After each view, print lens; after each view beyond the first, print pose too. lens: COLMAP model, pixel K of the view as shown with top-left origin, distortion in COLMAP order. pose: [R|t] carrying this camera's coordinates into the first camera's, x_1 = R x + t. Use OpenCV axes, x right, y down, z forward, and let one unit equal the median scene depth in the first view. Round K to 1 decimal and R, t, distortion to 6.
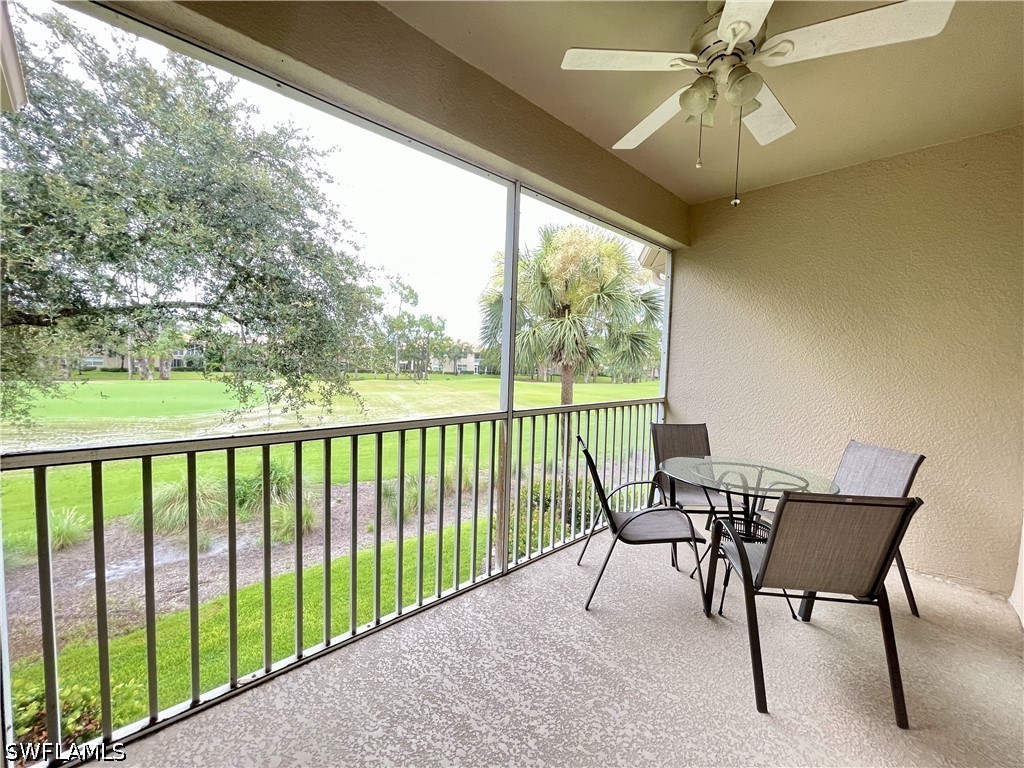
lens RADIAL K [[415.4, 0, 507.8], [0, 415.4, 383.2], [0, 0, 1]] dist [-0.007883, 0.004532]
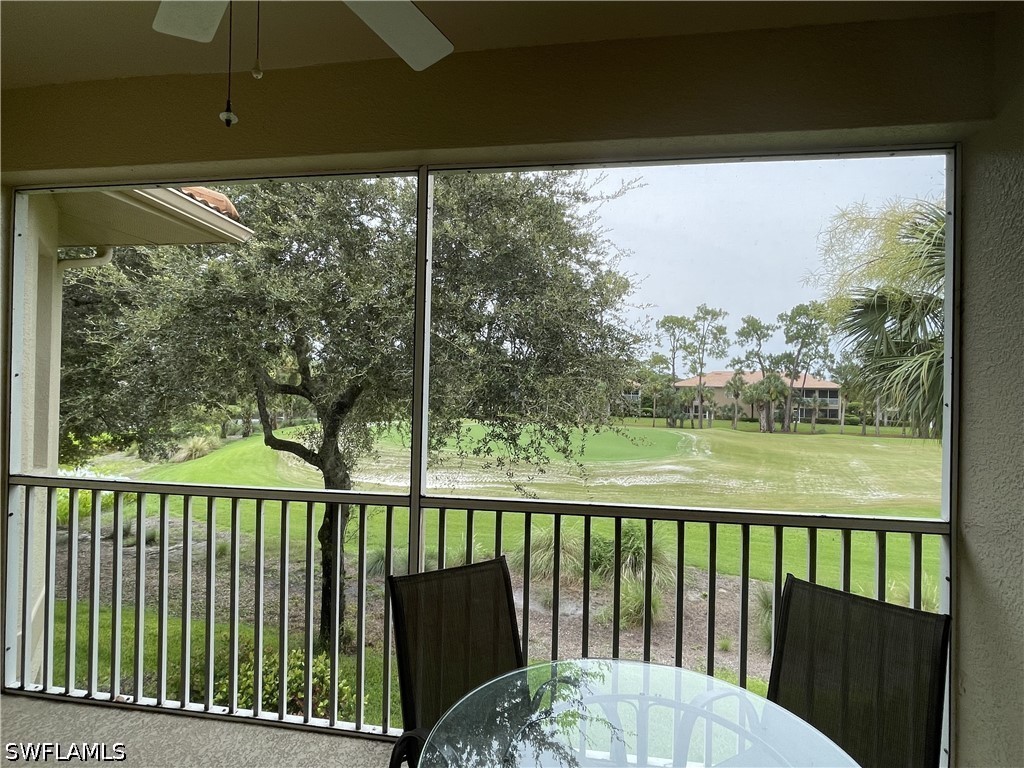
lens RADIAL K [[533.1, 0, 511.0], [0, 533.1, 388.7], [0, 0, 1]] dist [0.000262, 0.000058]
pose [[0.623641, -0.021315, -0.781421, 0.153204], [-0.046181, 0.996878, -0.064048, -0.011405], [0.780346, 0.076030, 0.620709, 0.109951]]
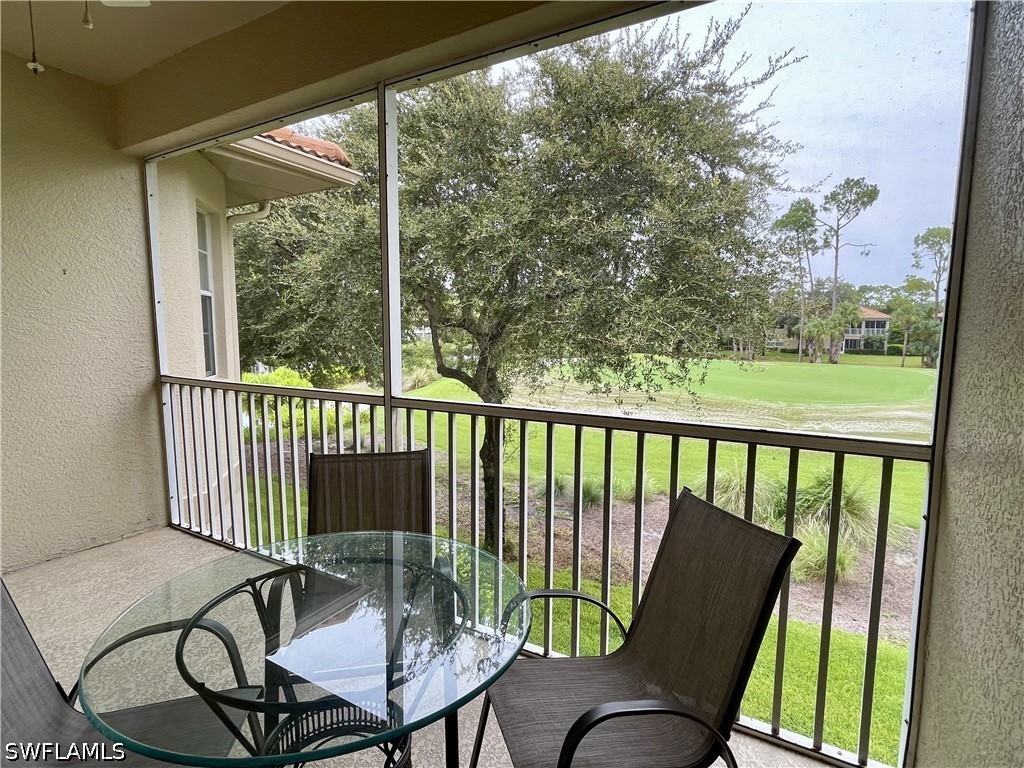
lens RADIAL K [[533.1, 0, 511.0], [0, 533.1, 388.7], [0, 0, 1]] dist [0.000262, 0.000058]
pose [[0.286072, 0.082328, -0.954665, 0.193670], [-0.049914, 0.996230, 0.070955, -0.005229], [0.956907, 0.027353, 0.289103, 0.181090]]
